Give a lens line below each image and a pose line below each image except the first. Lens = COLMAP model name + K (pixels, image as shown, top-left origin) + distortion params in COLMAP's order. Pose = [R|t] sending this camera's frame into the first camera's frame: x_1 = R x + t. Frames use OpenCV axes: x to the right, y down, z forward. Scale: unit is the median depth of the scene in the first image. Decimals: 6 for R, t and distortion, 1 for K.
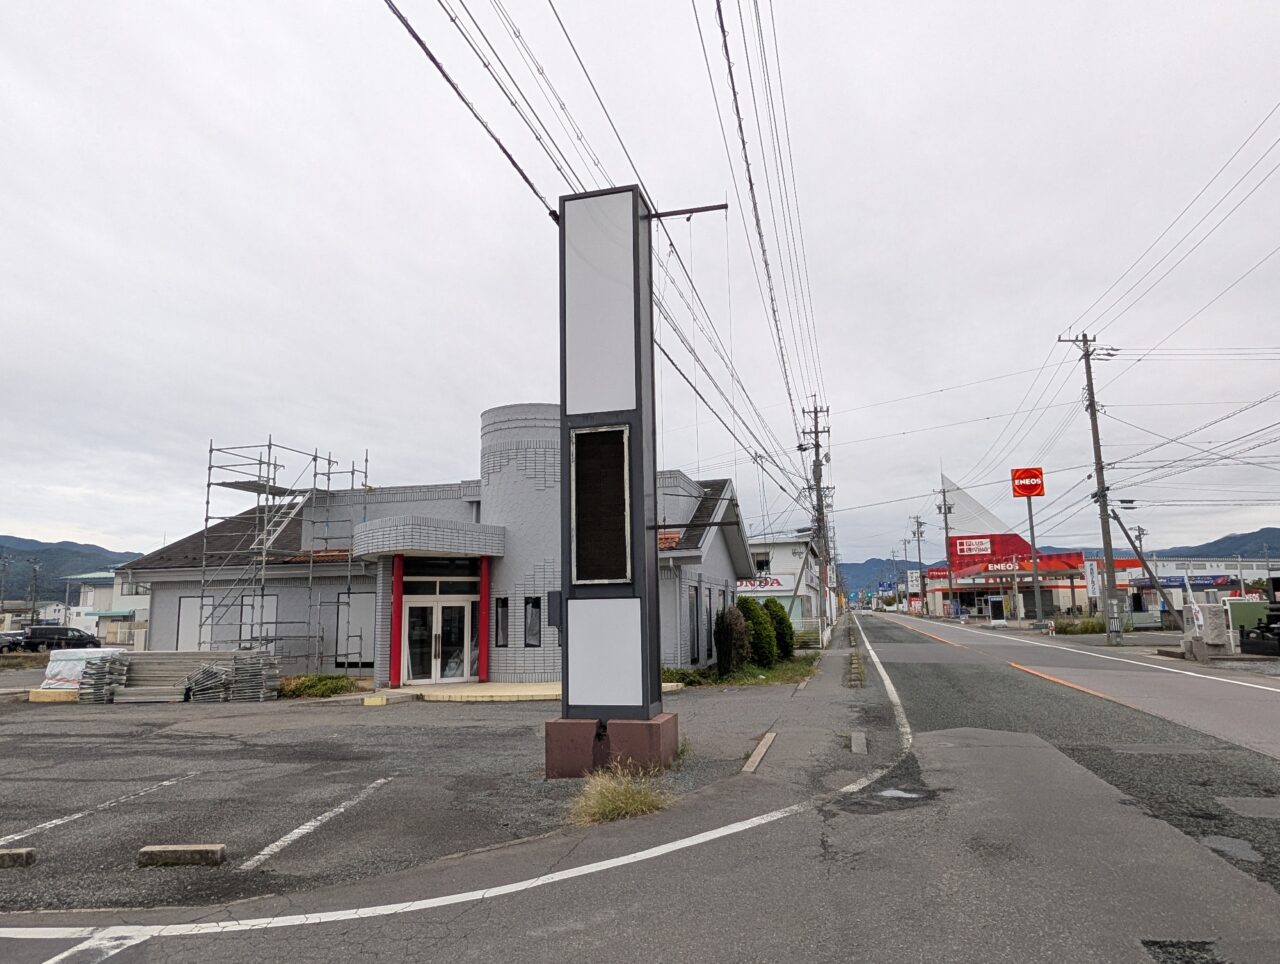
lens RADIAL K [[789.2, 0, 648.0], [0, 789.2, 493.6], [0, 0, 1]] dist [0.000485, 0.000763]
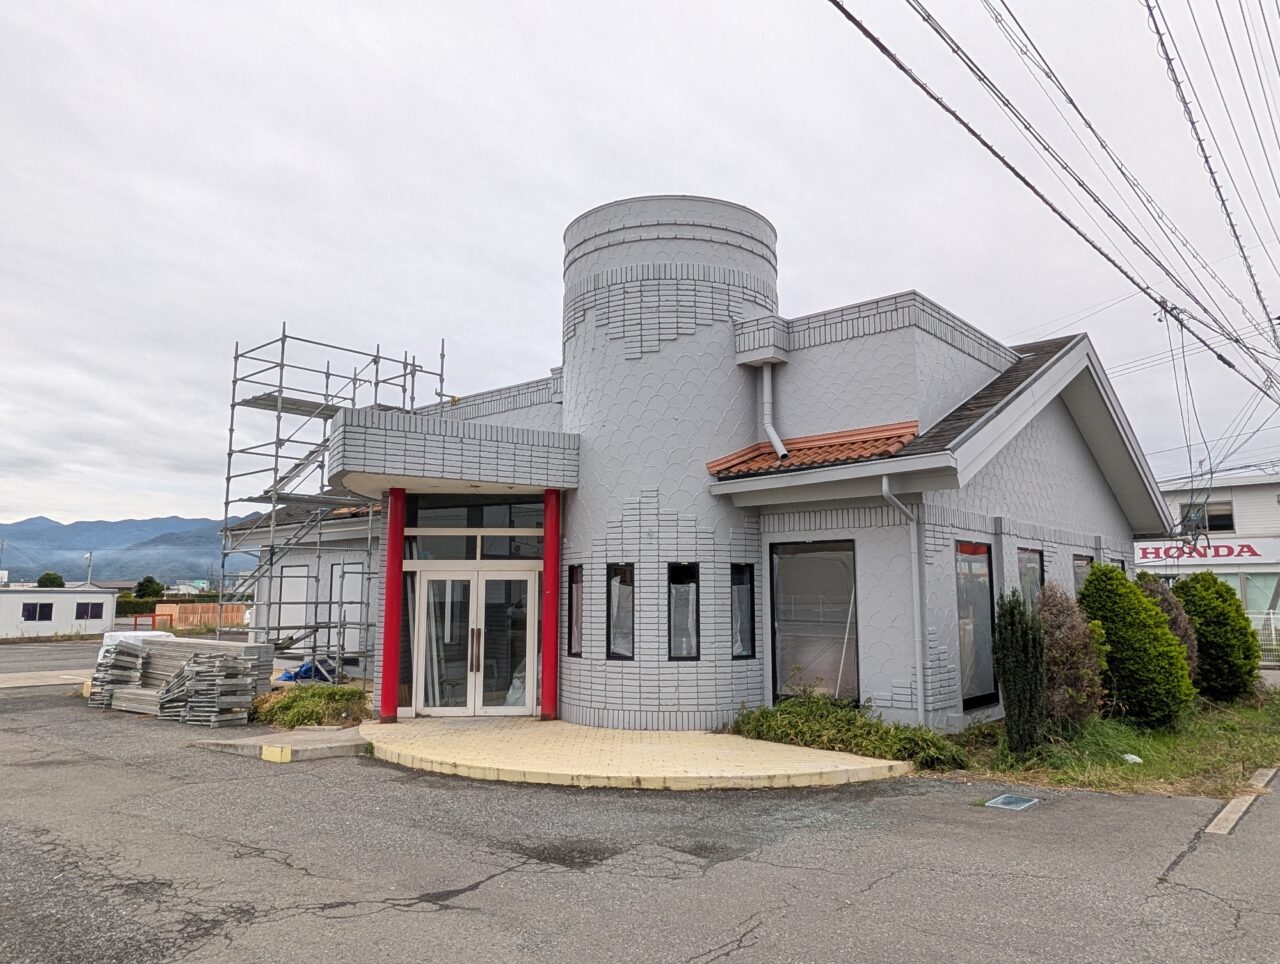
lens RADIAL K [[870.7, 0, 661.1], [0, 870.7, 477.0], [0, 0, 1]] dist [0.001387, 0.000106]
pose [[0.897372, -0.044175, -0.439058, 0.129002], [0.051225, 0.998678, 0.004217, 0.071269], [0.438291, -0.026275, 0.898449, 0.484878]]
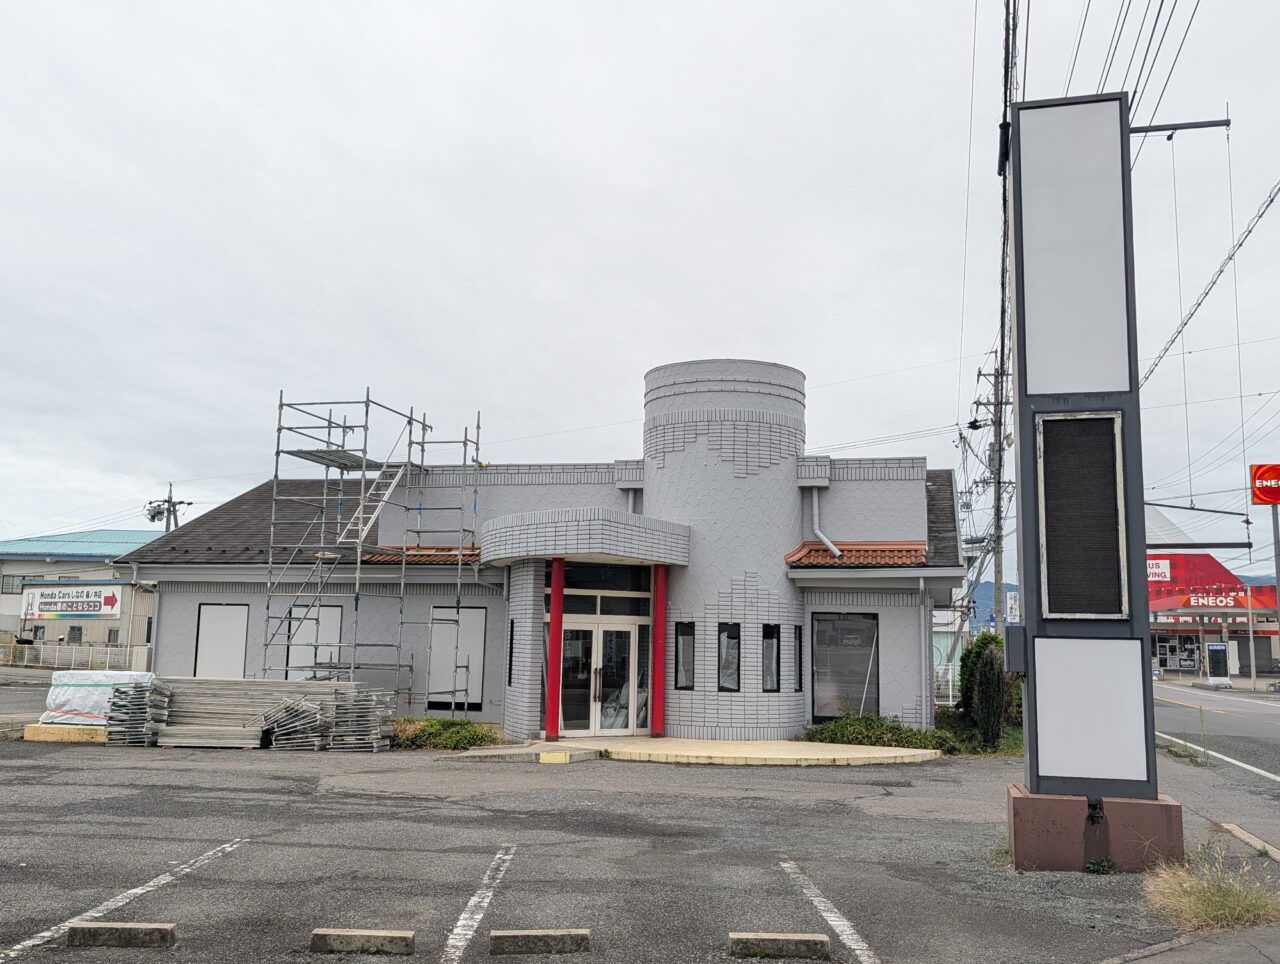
lens RADIAL K [[1119.3, 0, 640.0], [0, 1119.3, 482.0], [0, 0, 1]] dist [0.096029, -0.193936]
pose [[0.999247, 0.038278, -0.006311, -0.221817], [-0.038236, 0.999246, 0.006772, -0.004102], [0.006565, -0.006526, 0.999957, -0.042896]]
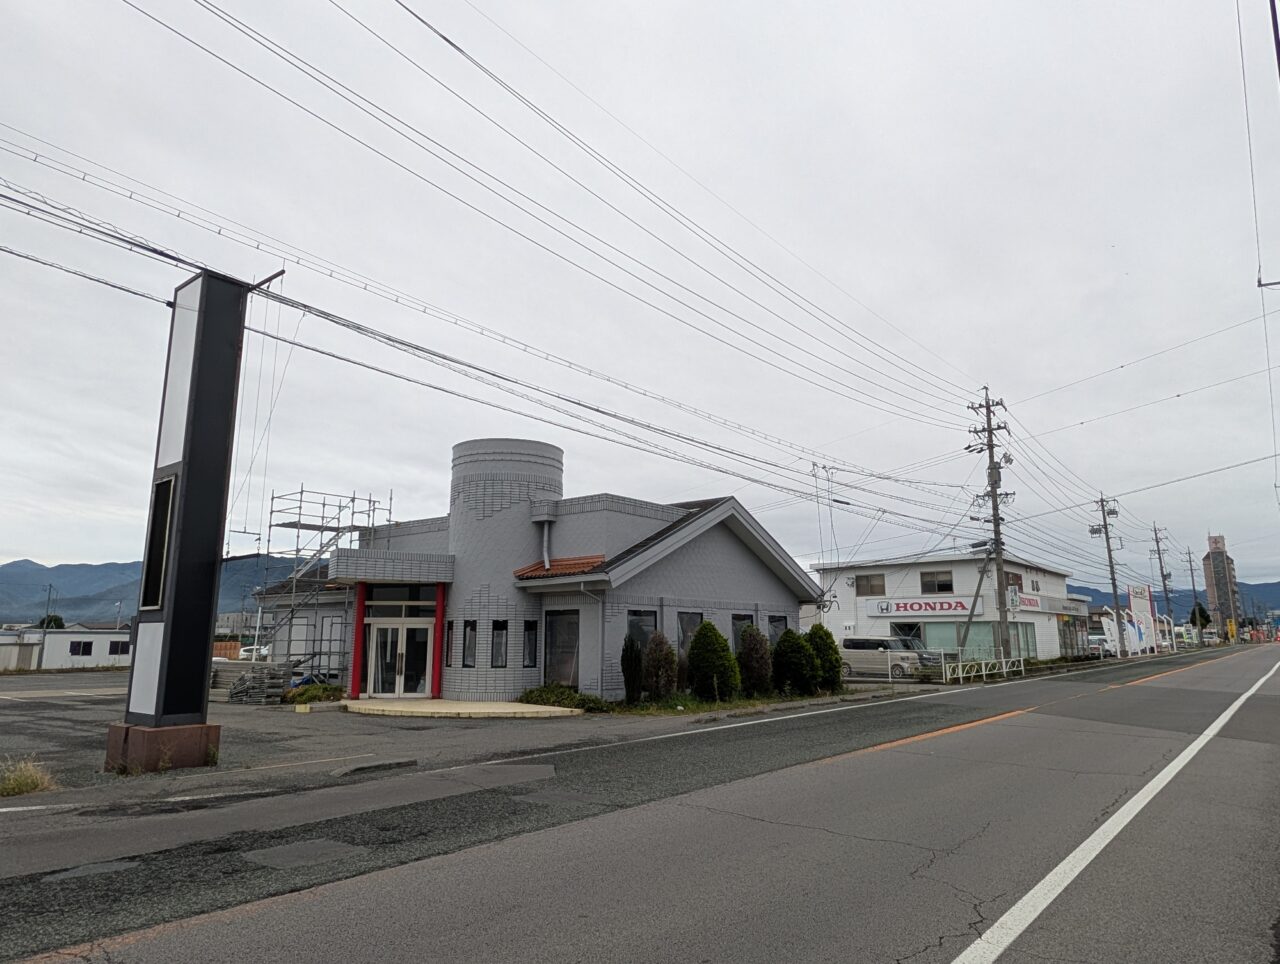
lens RADIAL K [[814.1, 0, 636.4], [0, 814.1, 474.9], [0, 0, 1]] dist [0.001263, 0.000021]
pose [[0.907390, -0.064672, -0.415283, 0.515313], [0.045685, 0.997413, -0.055507, 0.005774], [0.417799, 0.031395, 0.907997, 0.083695]]
